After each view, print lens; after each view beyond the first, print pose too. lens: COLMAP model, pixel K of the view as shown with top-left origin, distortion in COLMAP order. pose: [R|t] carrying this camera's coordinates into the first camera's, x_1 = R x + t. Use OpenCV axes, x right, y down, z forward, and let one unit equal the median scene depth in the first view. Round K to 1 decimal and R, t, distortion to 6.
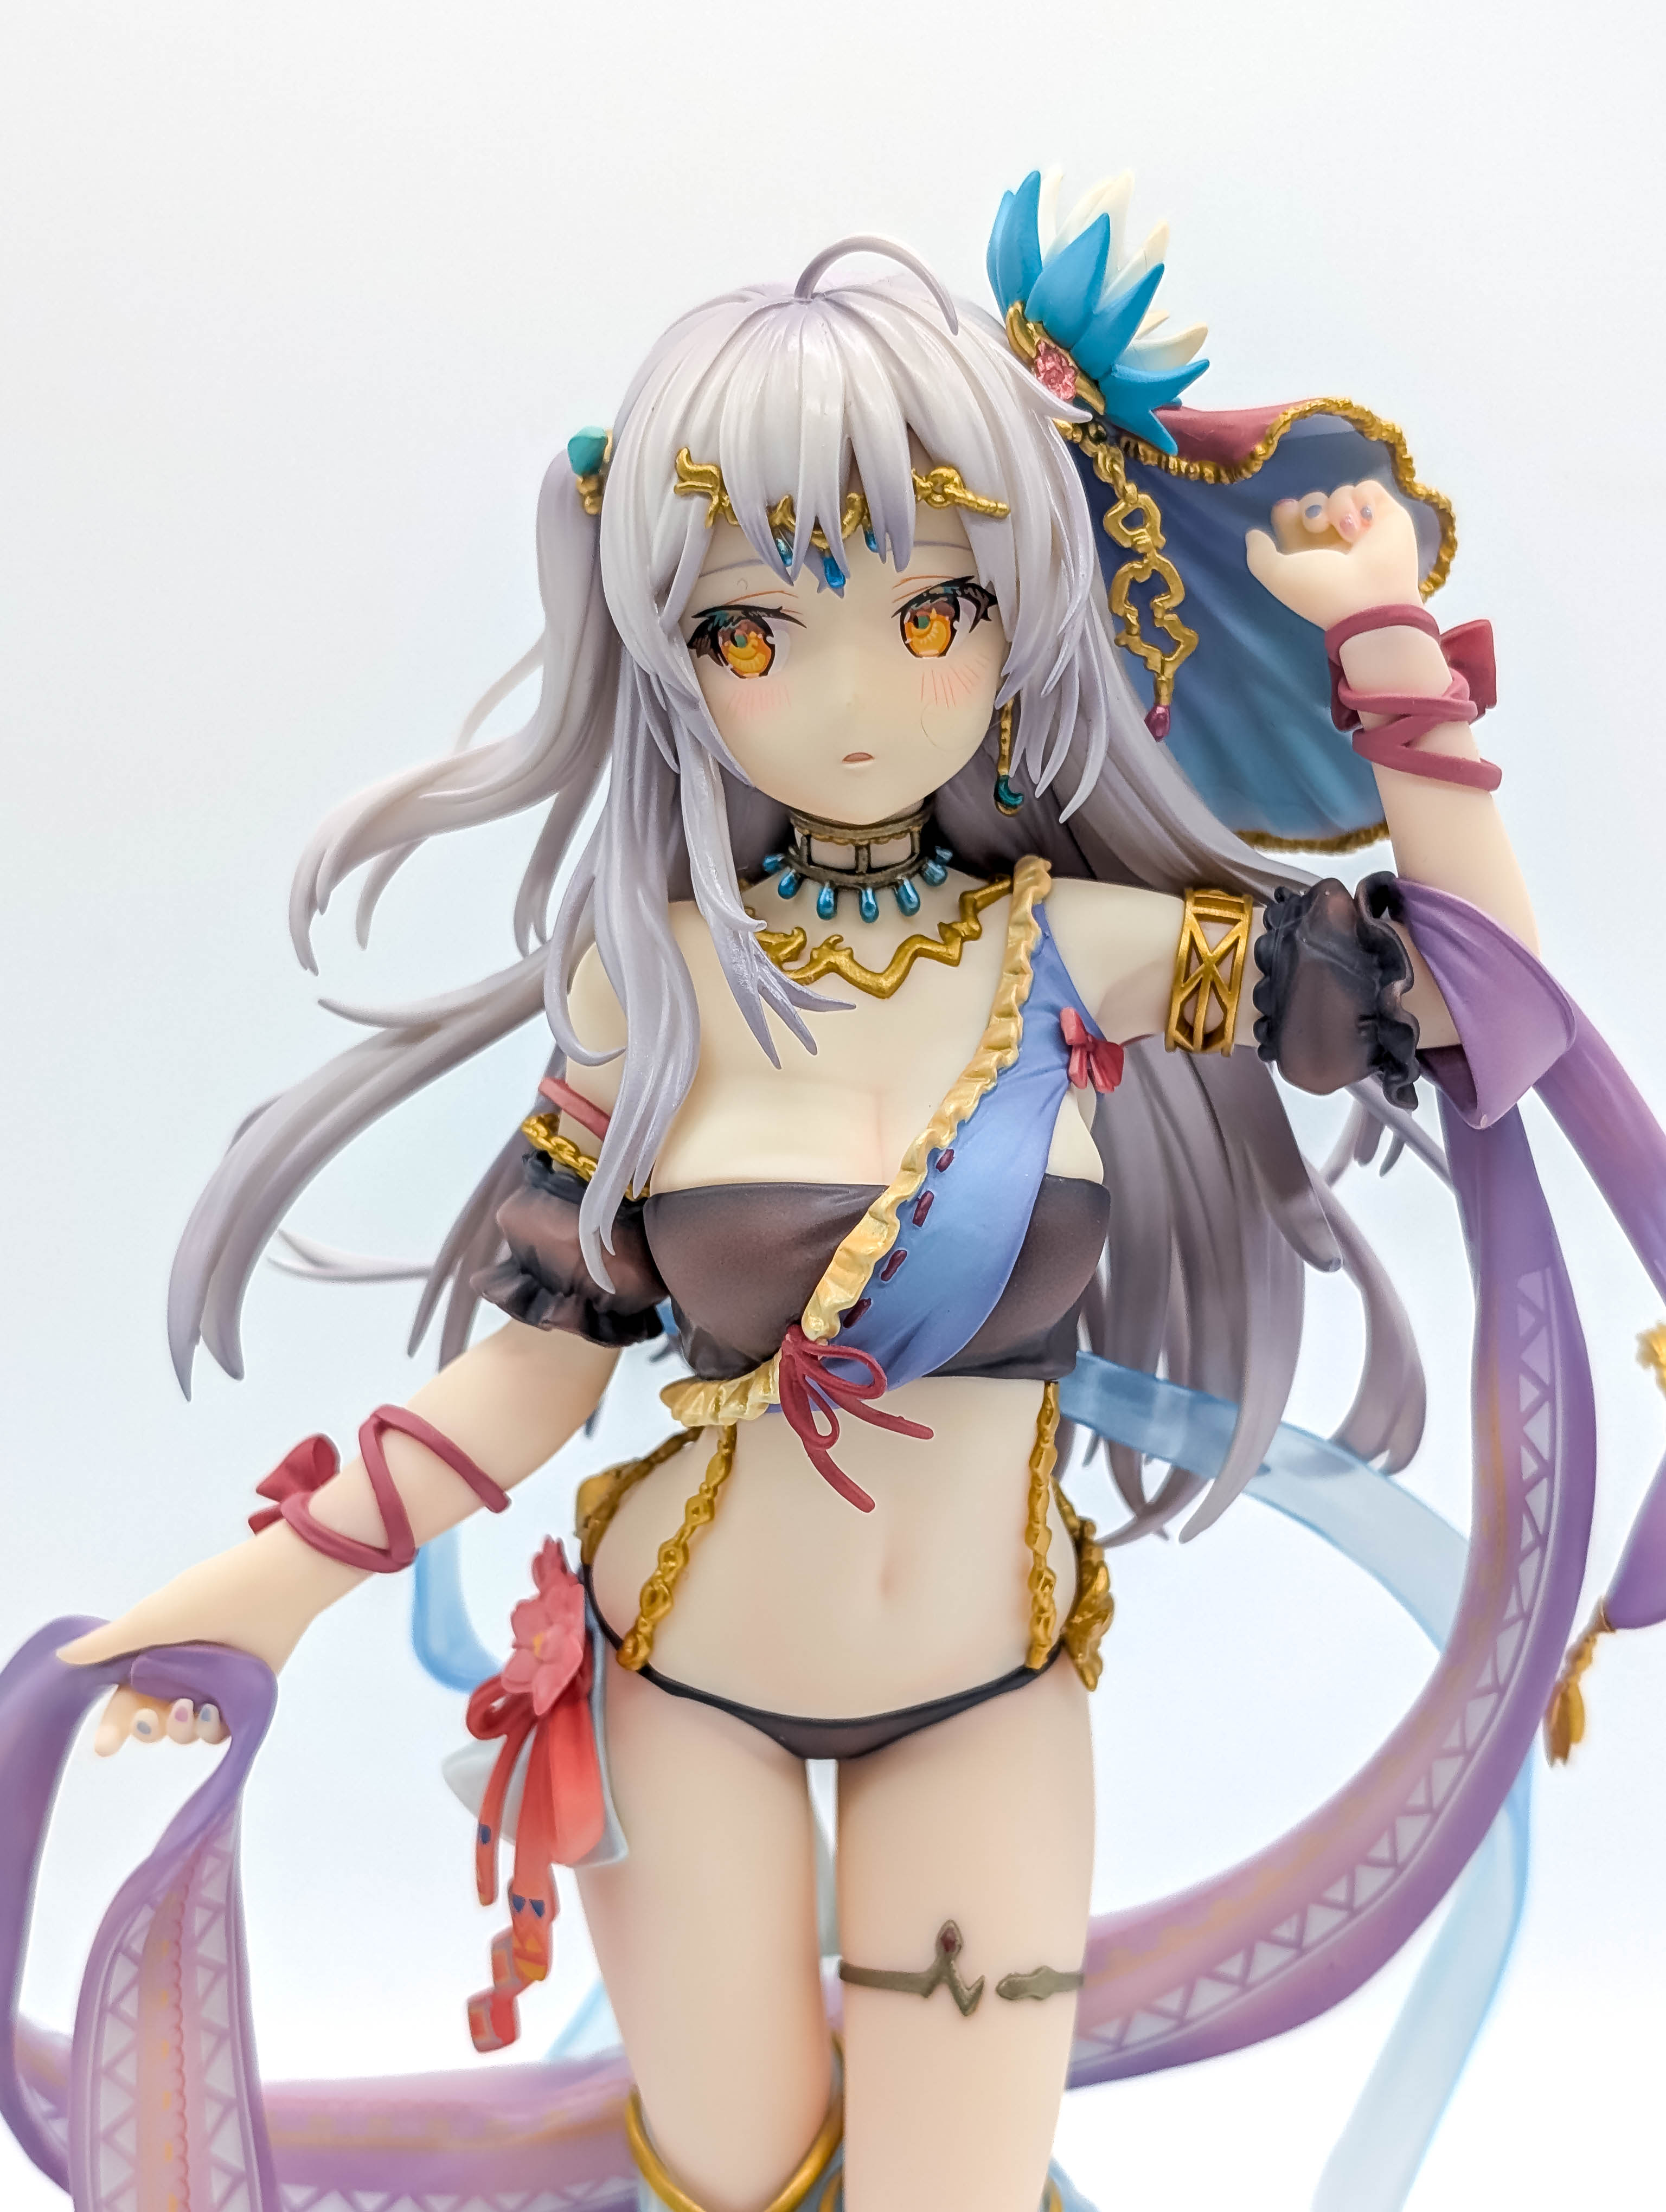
lens RADIAL K [[3622.2, 0, 828.0], [0, 3622.2, 1115.9], [0, 0, 1]] dist [0.069163, 0.000000]
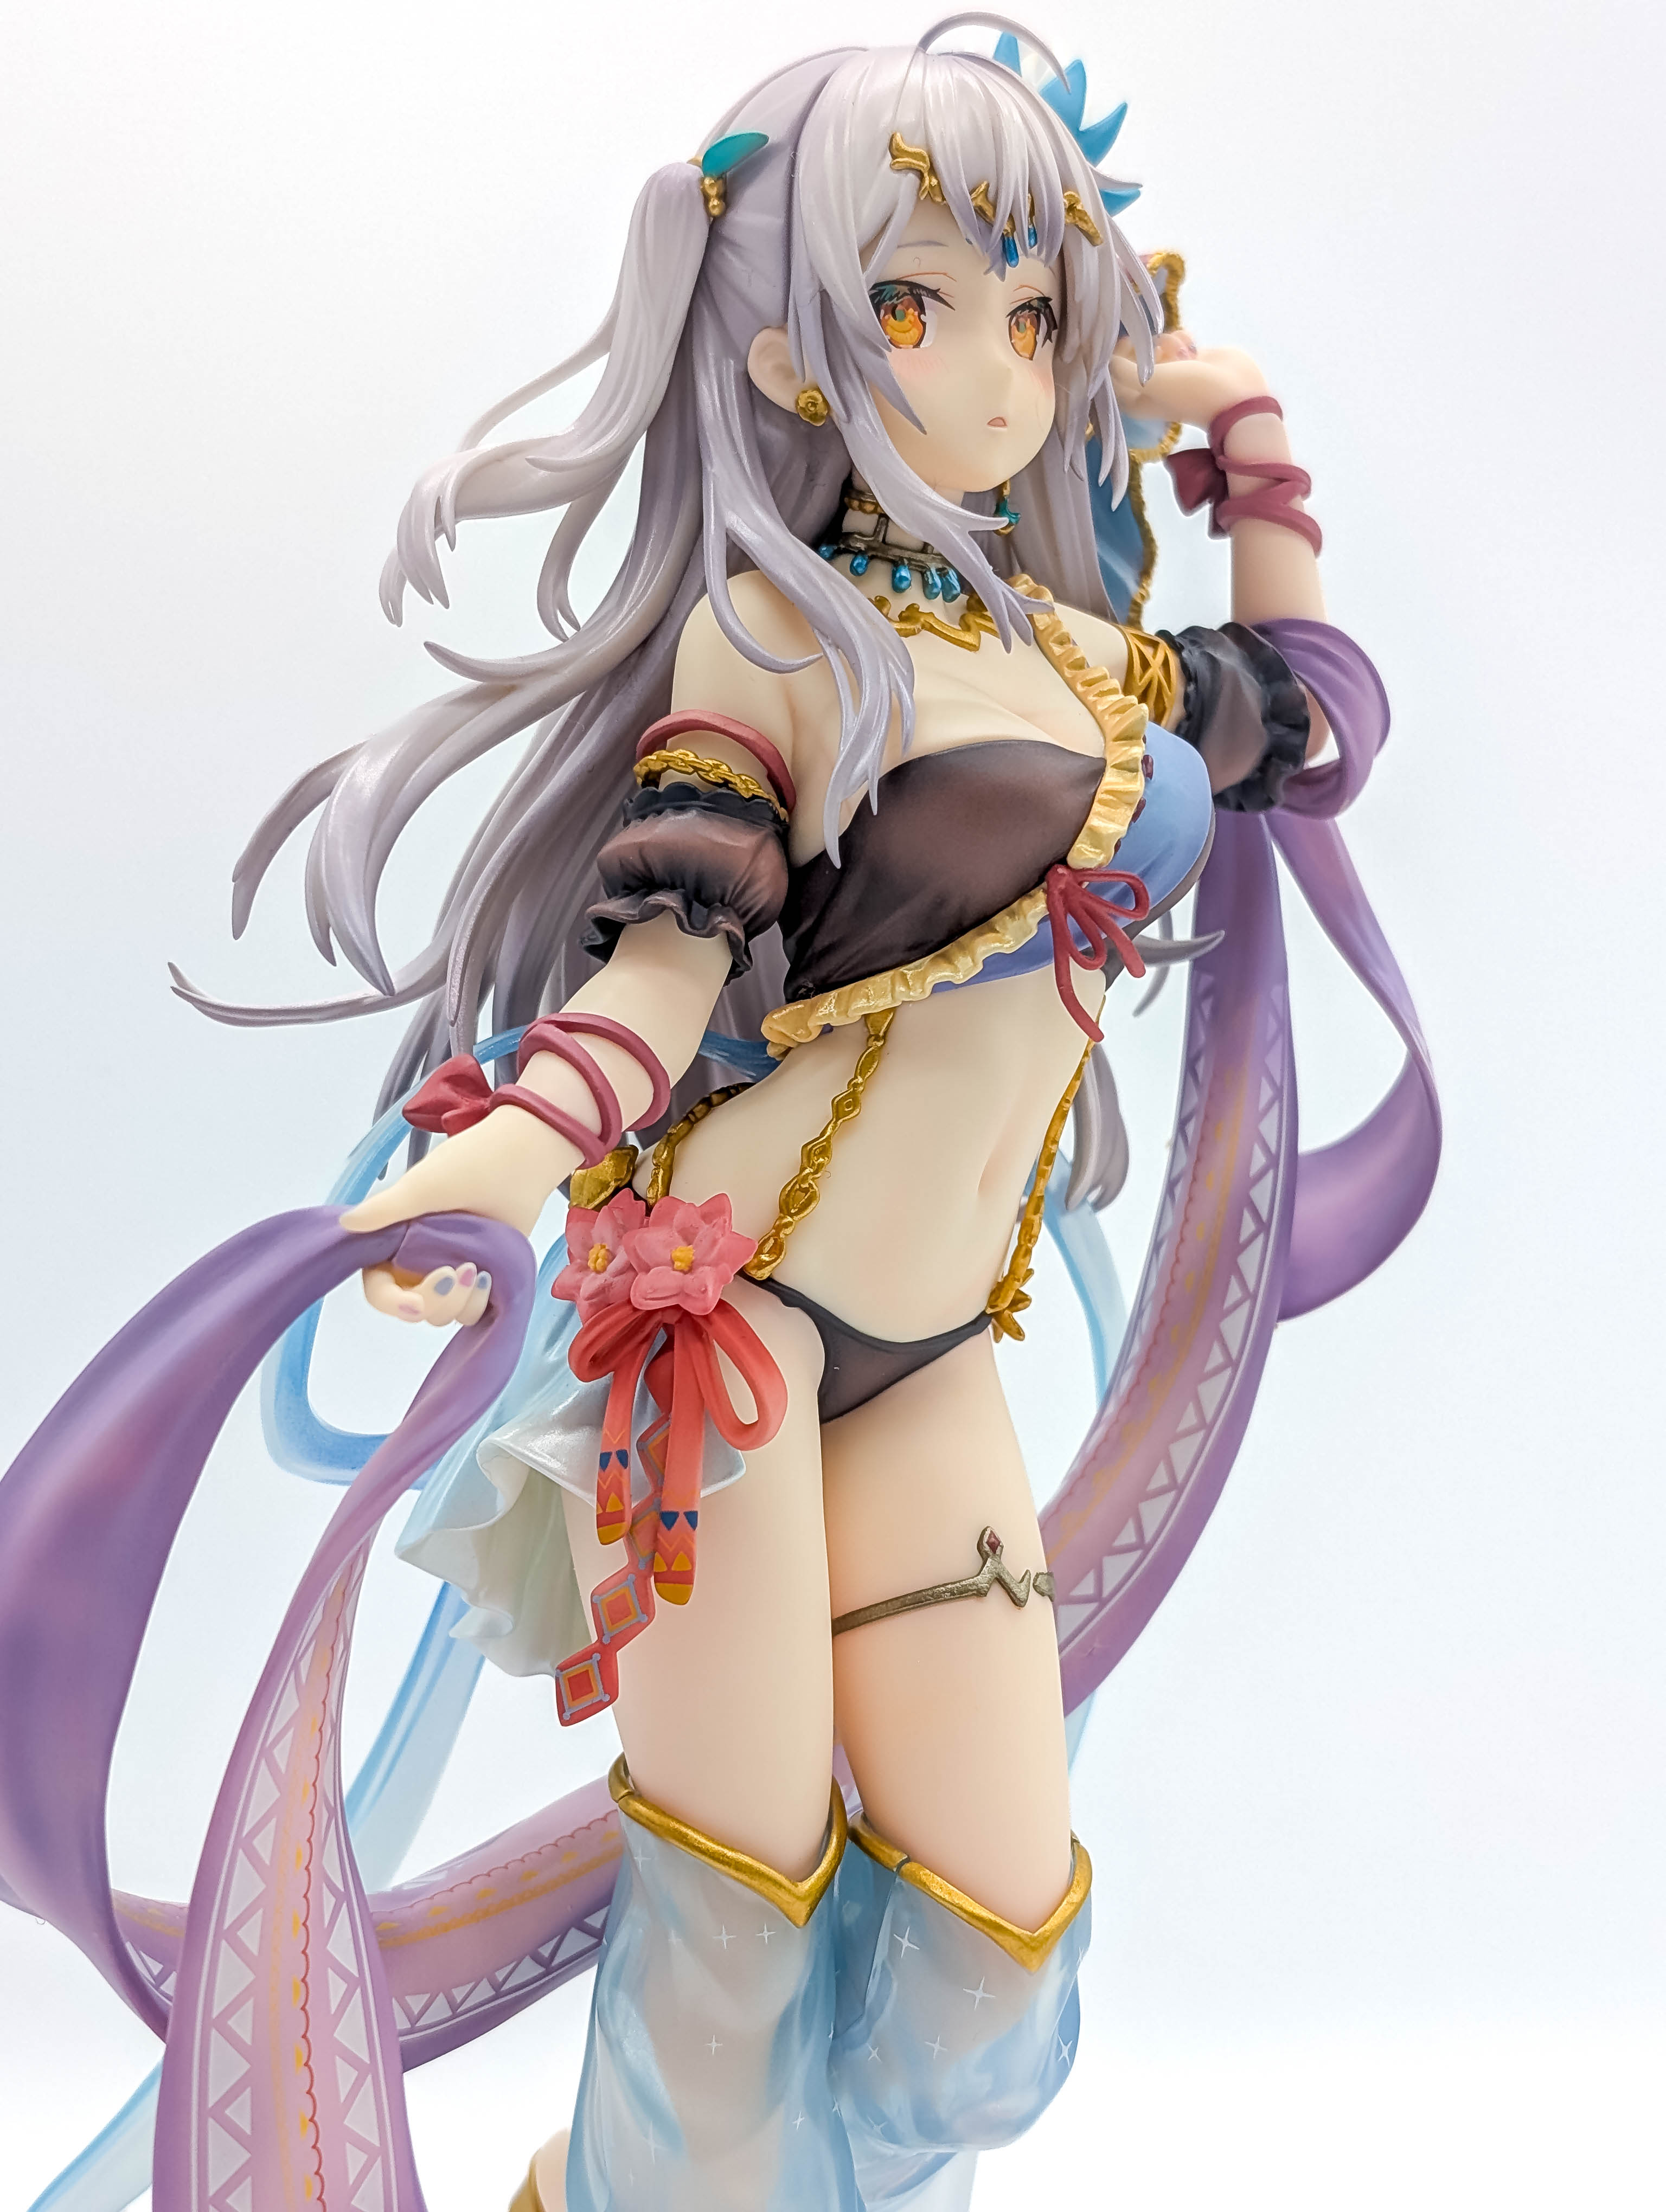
lens RADIAL K [[3622.2, 0, 870.7], [0, 3622.2, 1091.9], [0, 0, 1]] dist [0.069163, 0.000000]
pose [[0.747194, 0.059400, 0.661946, -0.753210], [0.122278, 0.966708, -0.224774, 0.353138], [-0.653260, 0.248891, 0.715056, 0.233116]]
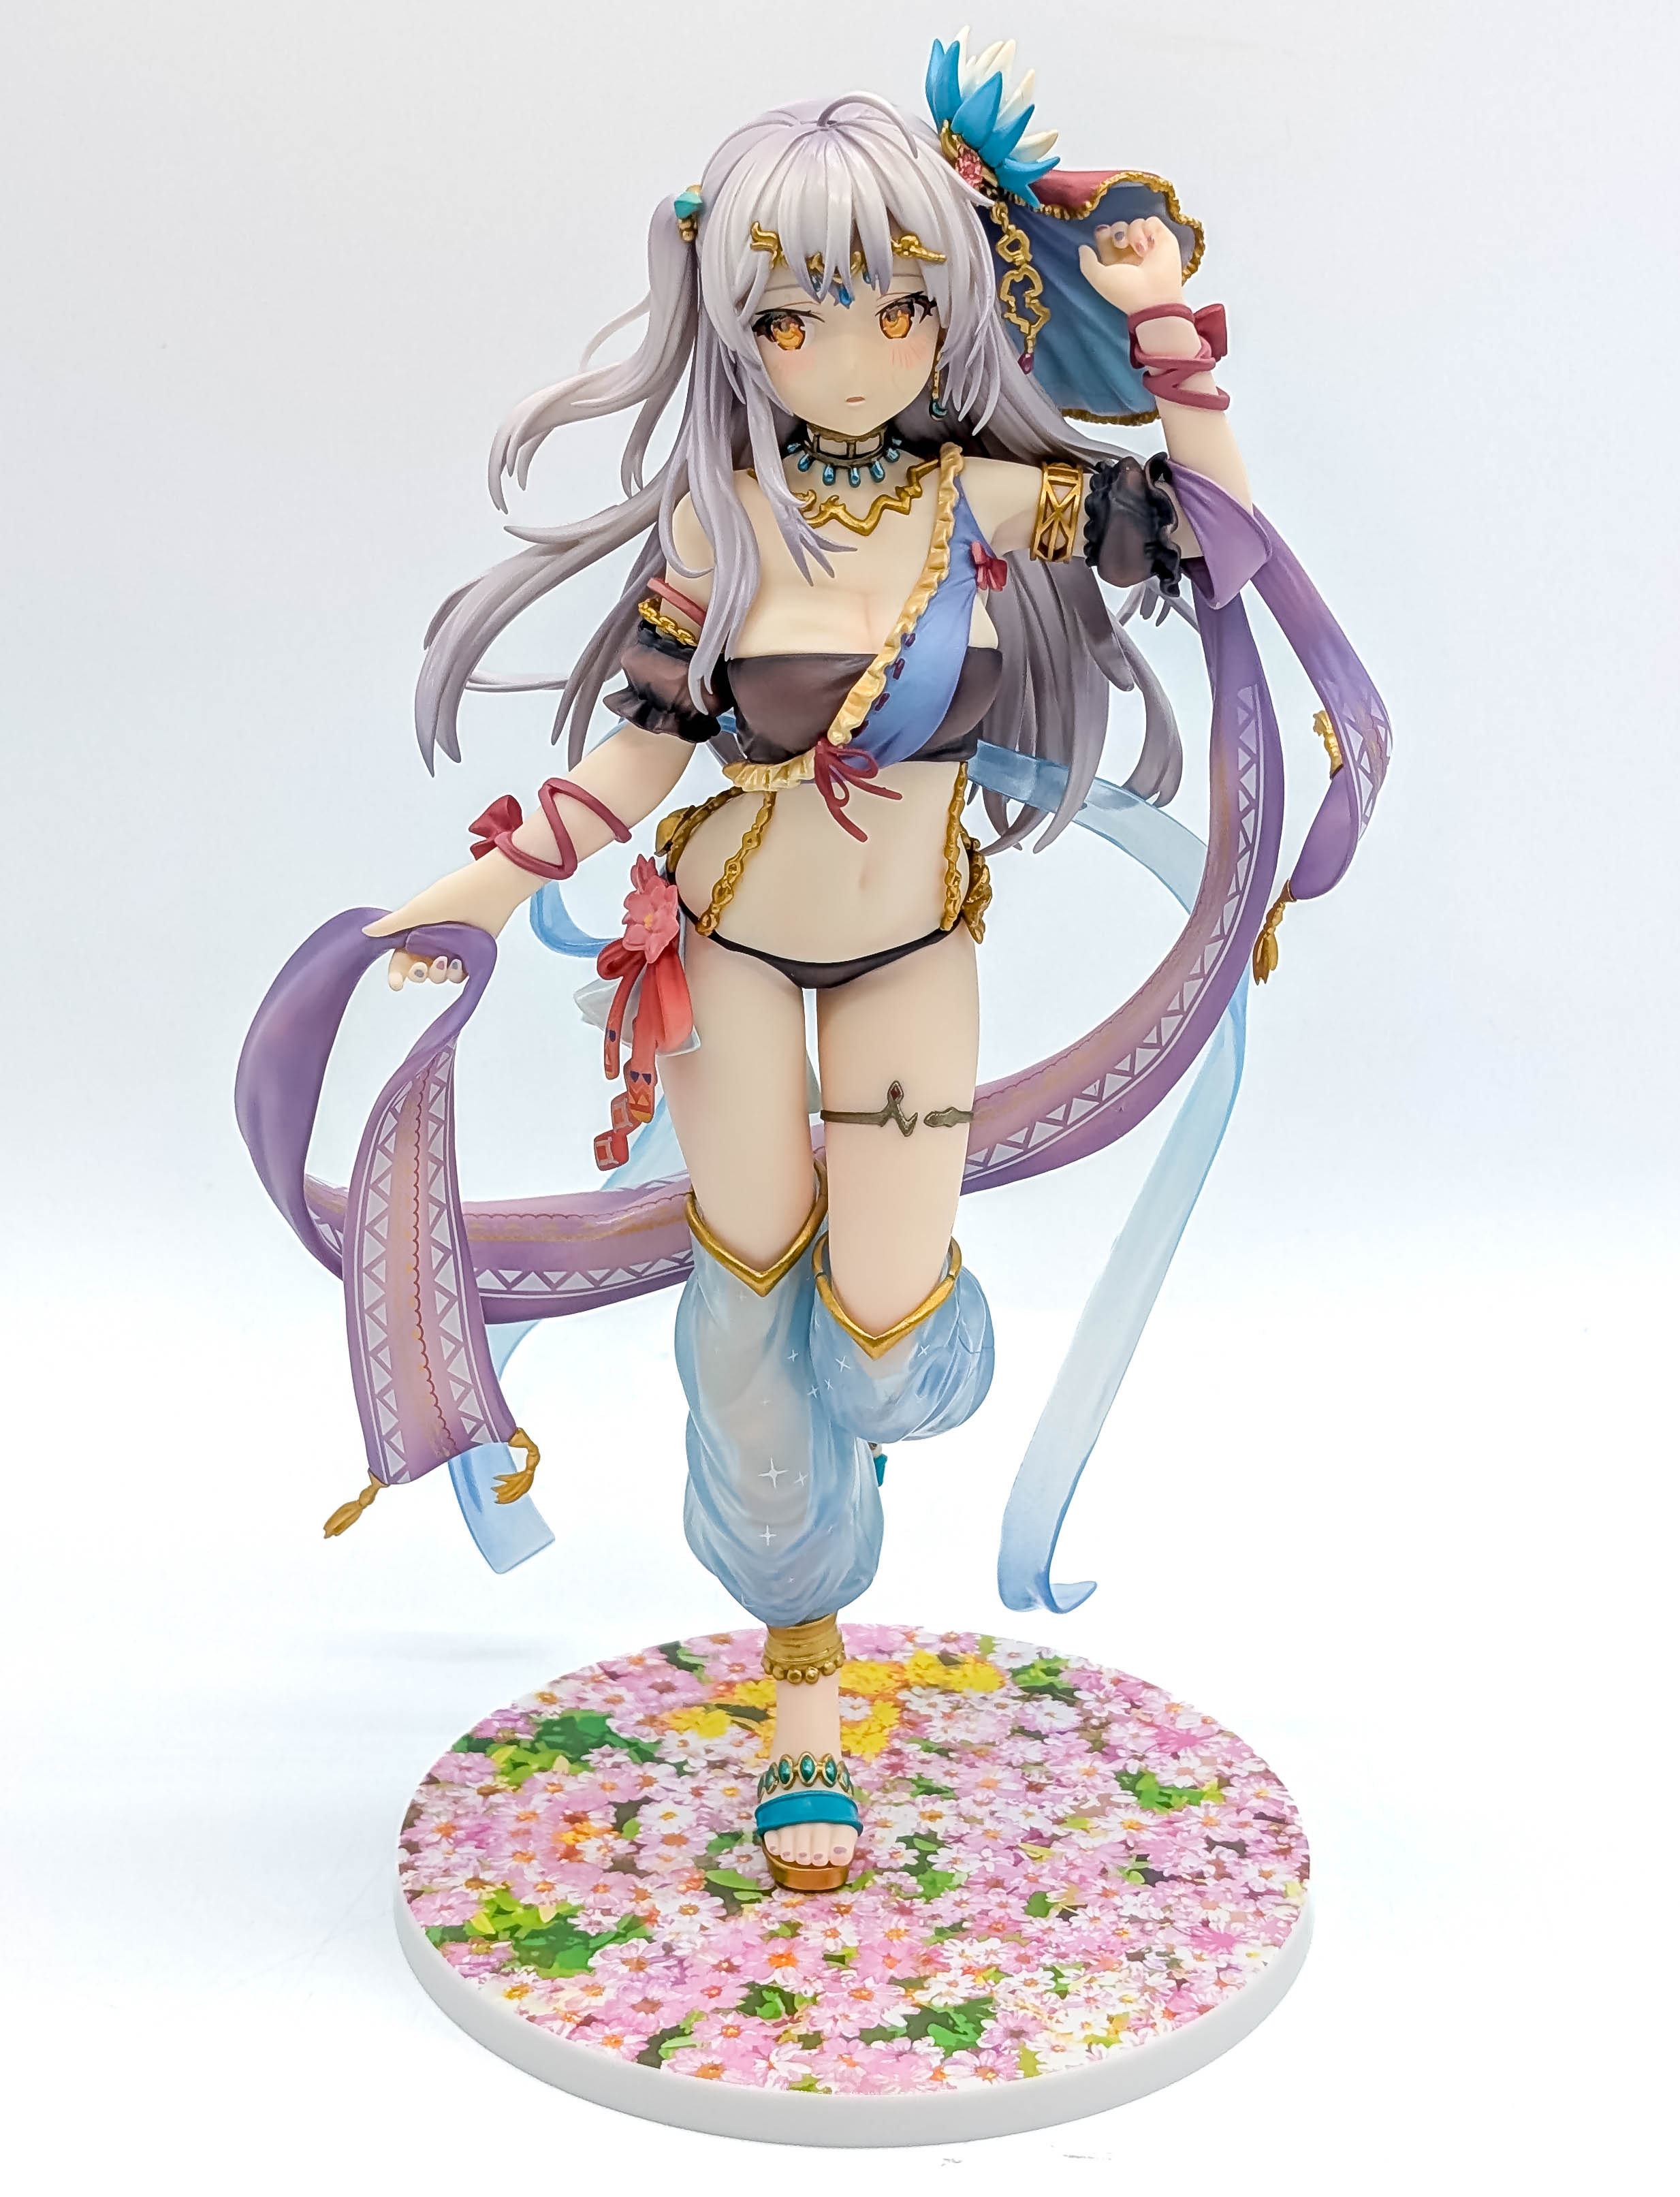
lens RADIAL K [[4438.3, 0, 907.5], [0, 4438.3, 911.7], [0, 0, 1]] dist [0.105055, 0.000000]
pose [[0.994285, -0.017756, 0.105274, -0.182661], [0.002540, 0.989728, 0.142938, -0.152322], [-0.106731, -0.141854, 0.984117, -1.036388]]
